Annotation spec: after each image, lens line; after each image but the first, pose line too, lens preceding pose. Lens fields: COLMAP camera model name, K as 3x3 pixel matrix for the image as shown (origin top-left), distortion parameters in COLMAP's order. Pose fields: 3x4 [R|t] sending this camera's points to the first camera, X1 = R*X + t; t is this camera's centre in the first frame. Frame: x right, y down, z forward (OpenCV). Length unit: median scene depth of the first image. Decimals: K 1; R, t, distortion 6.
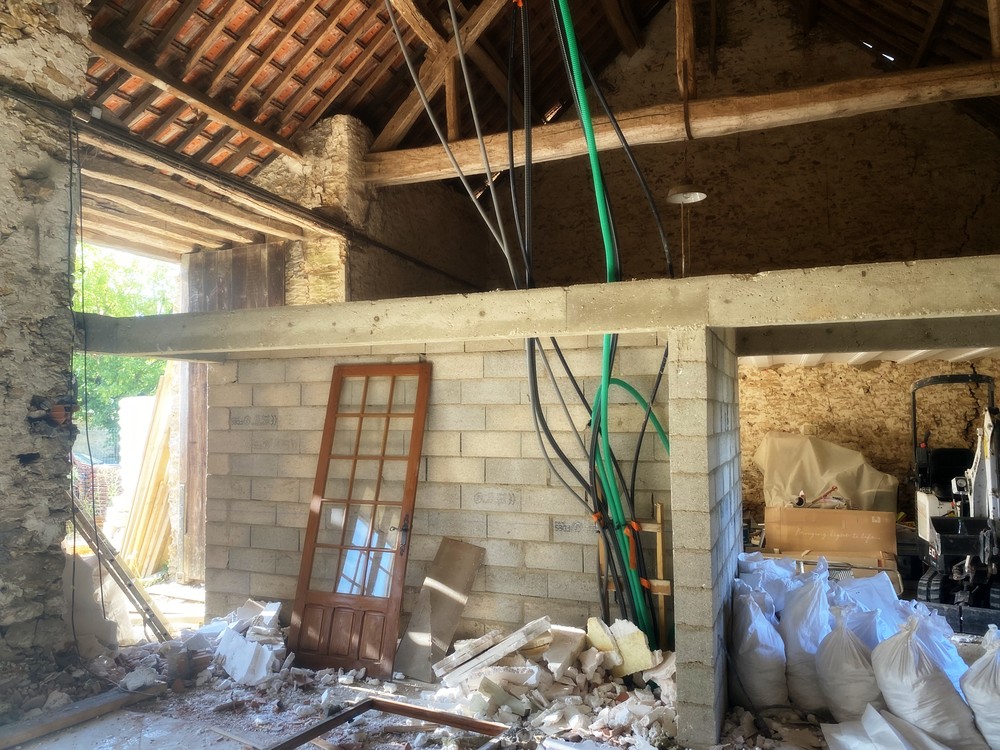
lens RADIAL K [[774.3, 0, 502.8], [0, 774.3, 374.6], [0, 0, 1]] dist [0.035061, -0.048208]
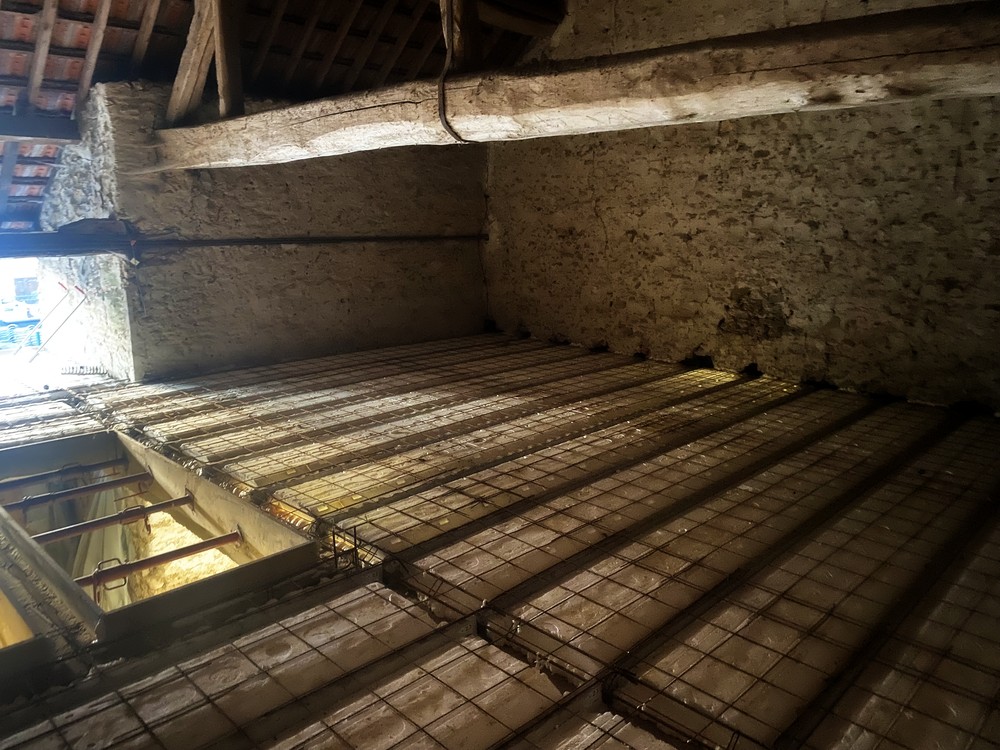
lens RADIAL K [[774.3, 0, 501.5], [0, 774.3, 378.5], [0, 0, 1]] dist [0.035061, -0.048208]
pose [[0.916266, 0.107800, -0.385794, 0.347612], [0.002934, 0.961276, 0.275572, -0.208898], [0.400561, -0.253629, 0.880468, 0.343049]]
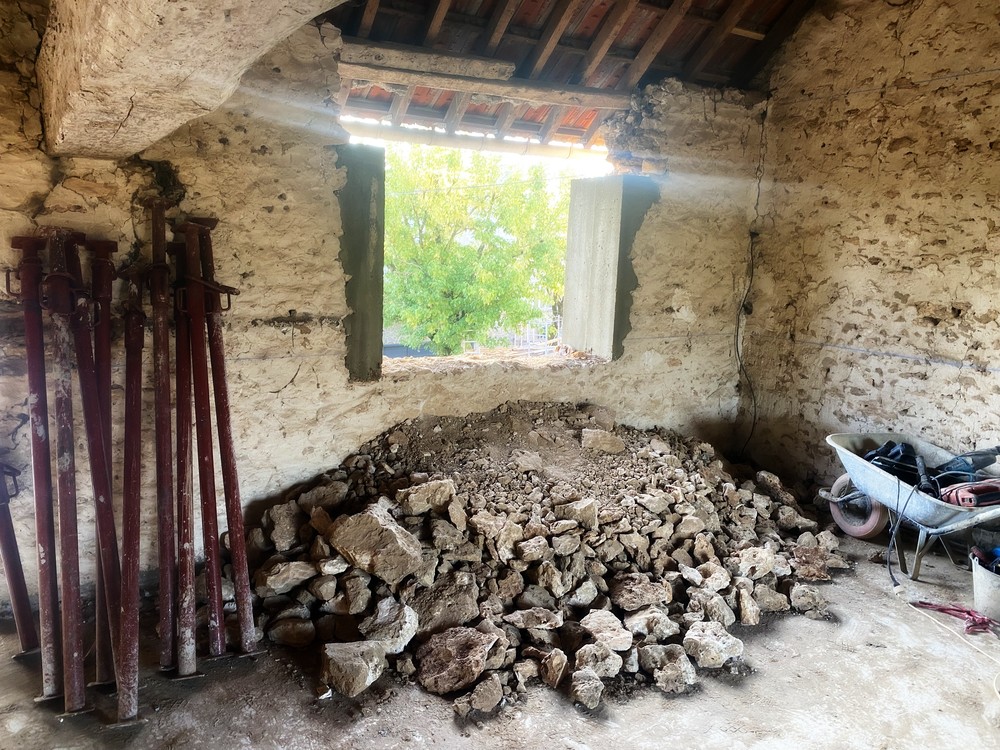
lens RADIAL K [[774.3, 0, 481.7], [0, 774.3, 352.4], [0, 0, 1]] dist [0.035061, -0.048208]
pose [[0.785577, 0.126399, -0.605716, 0.140983], [-0.003324, 0.979761, 0.200143, -0.188871], [0.618755, -0.155215, 0.770098, 0.677779]]
